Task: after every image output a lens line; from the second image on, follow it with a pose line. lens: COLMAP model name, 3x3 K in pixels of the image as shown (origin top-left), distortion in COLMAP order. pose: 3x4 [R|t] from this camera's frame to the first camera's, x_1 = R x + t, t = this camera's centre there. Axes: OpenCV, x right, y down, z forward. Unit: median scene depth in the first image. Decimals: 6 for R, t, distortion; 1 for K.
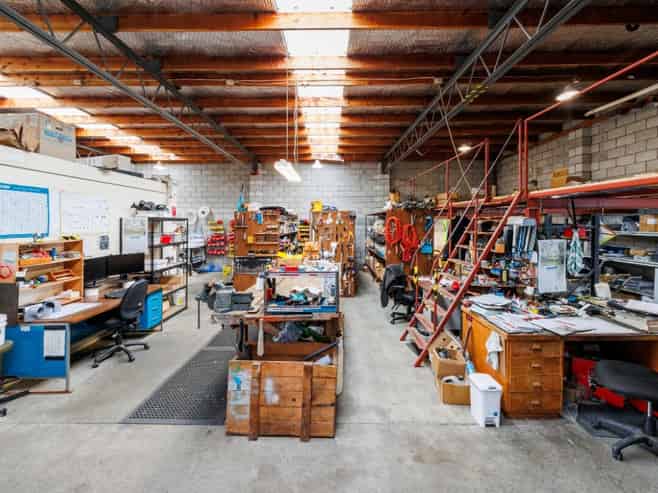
lens RADIAL K [[307.9, 0, 326.4], [0, 307.9, 224.7], [0, 0, 1]] dist [0.004368, -0.000805]
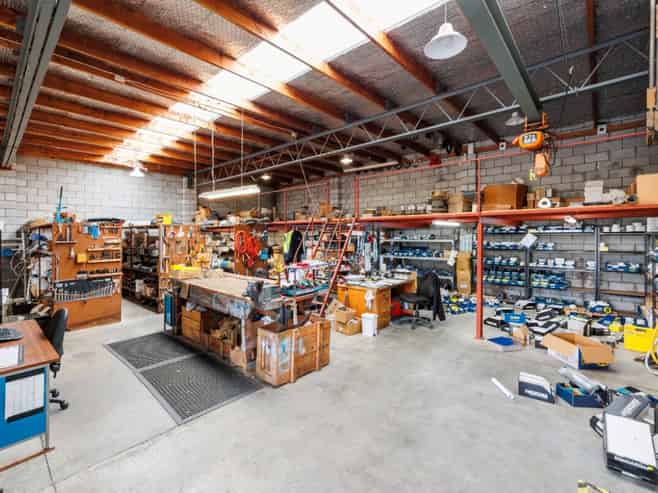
lens RADIAL K [[307.9, 0, 327.7], [0, 307.9, 241.7], [0, 0, 1]] dist [0.004368, -0.000805]
pose [[0.649659, -0.021558, 0.759920, -0.658914], [0.014116, 0.999768, 0.016294, 0.003756], [-0.760095, 0.000142, 0.649812, -0.039142]]
